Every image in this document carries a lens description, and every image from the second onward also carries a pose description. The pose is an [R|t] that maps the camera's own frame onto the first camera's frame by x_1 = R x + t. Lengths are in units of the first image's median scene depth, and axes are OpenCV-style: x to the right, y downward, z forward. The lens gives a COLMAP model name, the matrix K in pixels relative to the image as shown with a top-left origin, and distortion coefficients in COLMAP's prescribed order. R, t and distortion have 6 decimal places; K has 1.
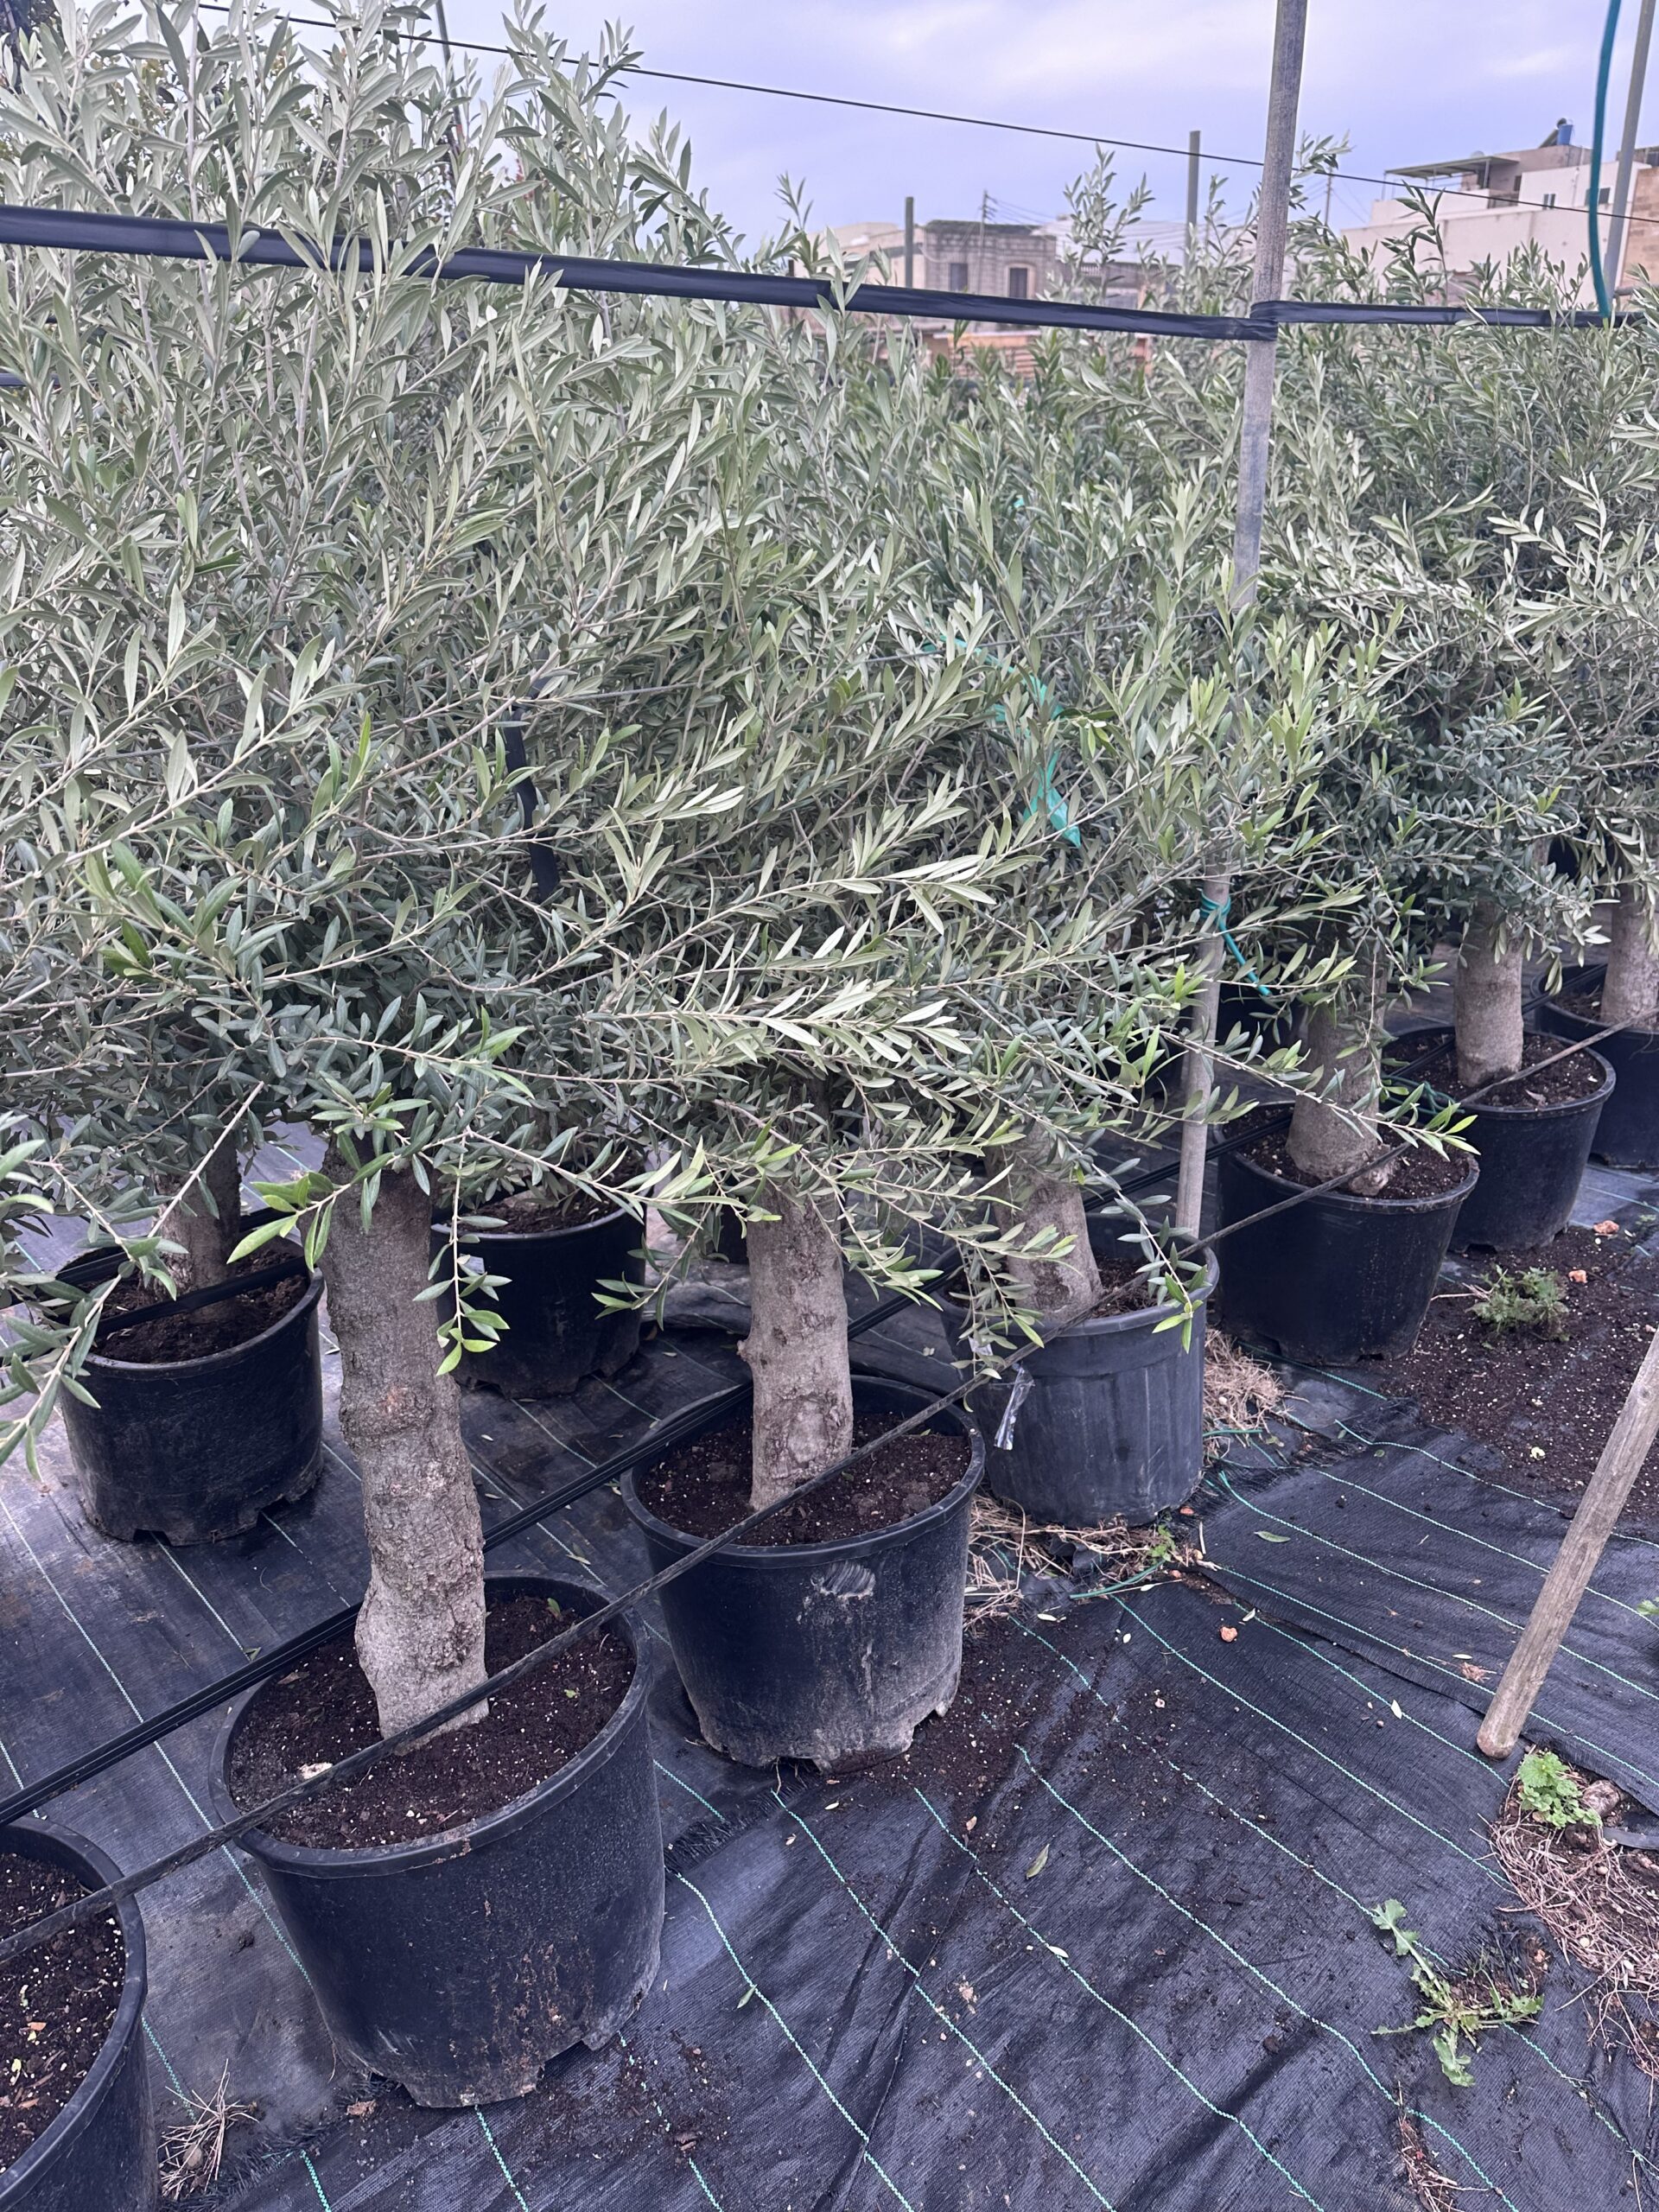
lens RADIAL K [[1559.6, 0, 817.3], [0, 1559.6, 1103.1], [0, 0, 1]] dist [0.024911, -0.027161]
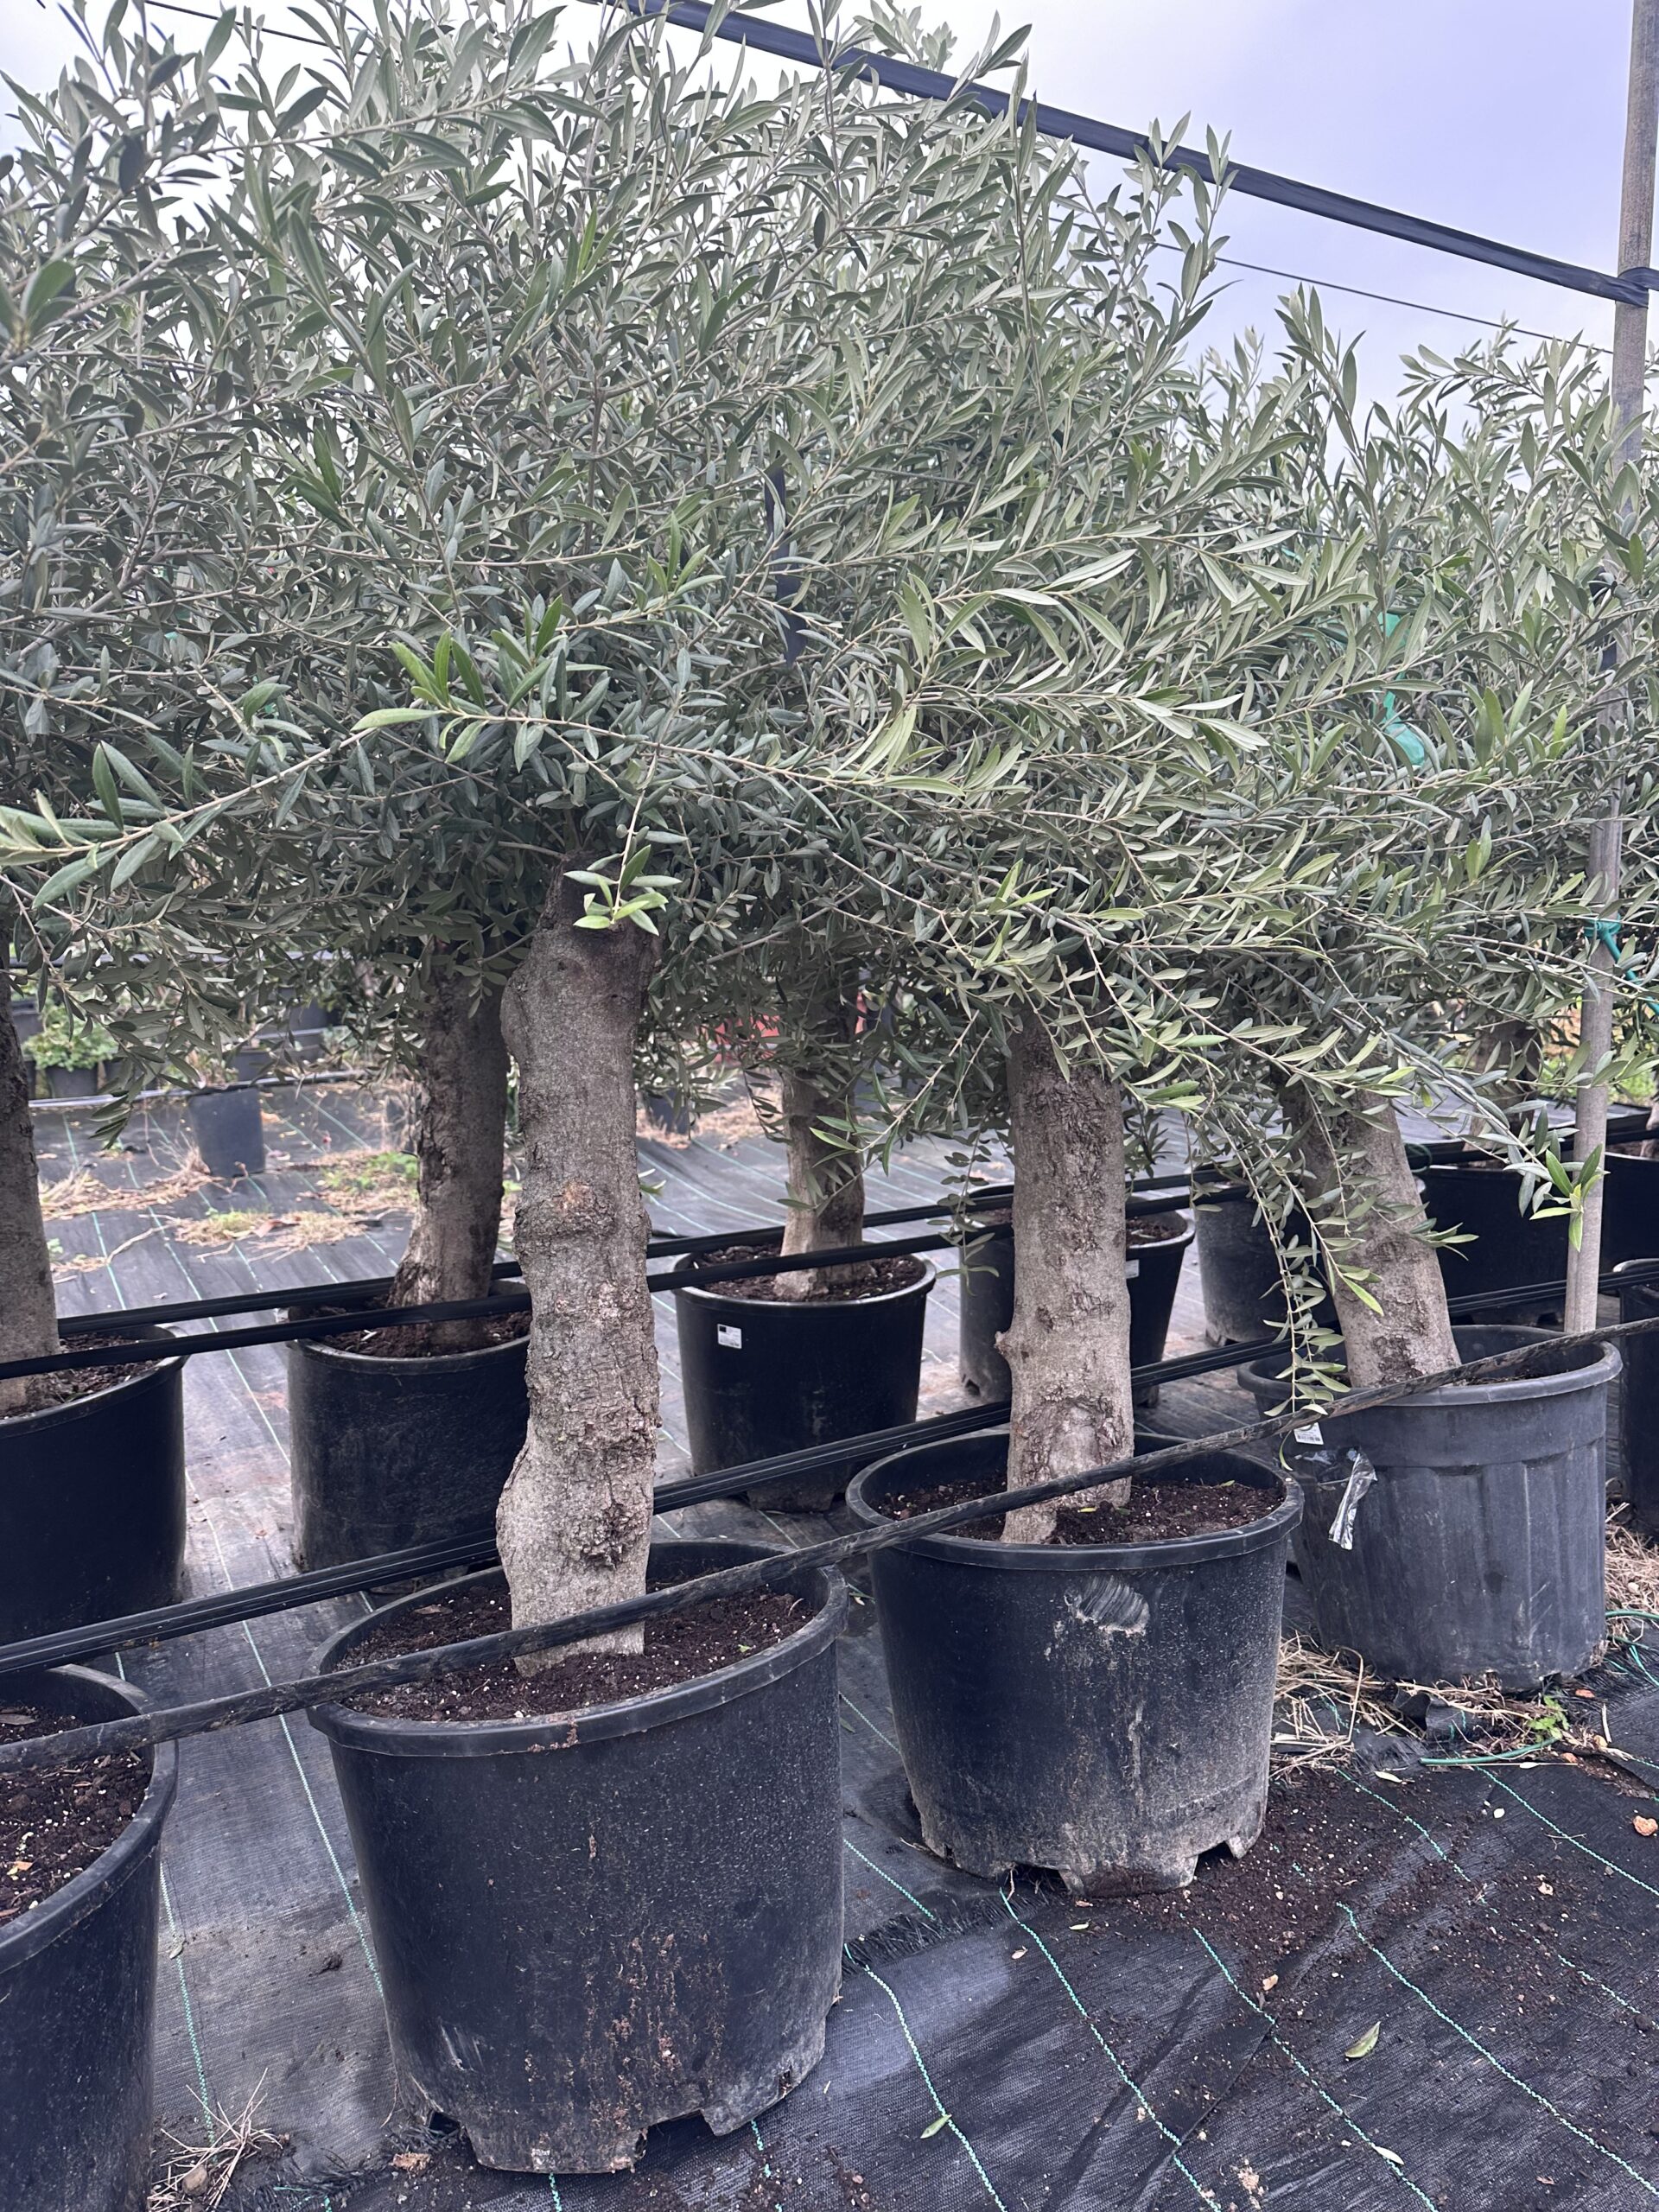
lens RADIAL K [[1559.6, 0, 849.5], [0, 1559.6, 1099.4], [0, 0, 1]] dist [0.024911, -0.027161]
pose [[0.976471, 0.038247, -0.212228, 0.047014], [-0.093599, 0.961781, -0.257325, 0.274235], [0.194275, 0.271135, 0.942732, 0.162319]]
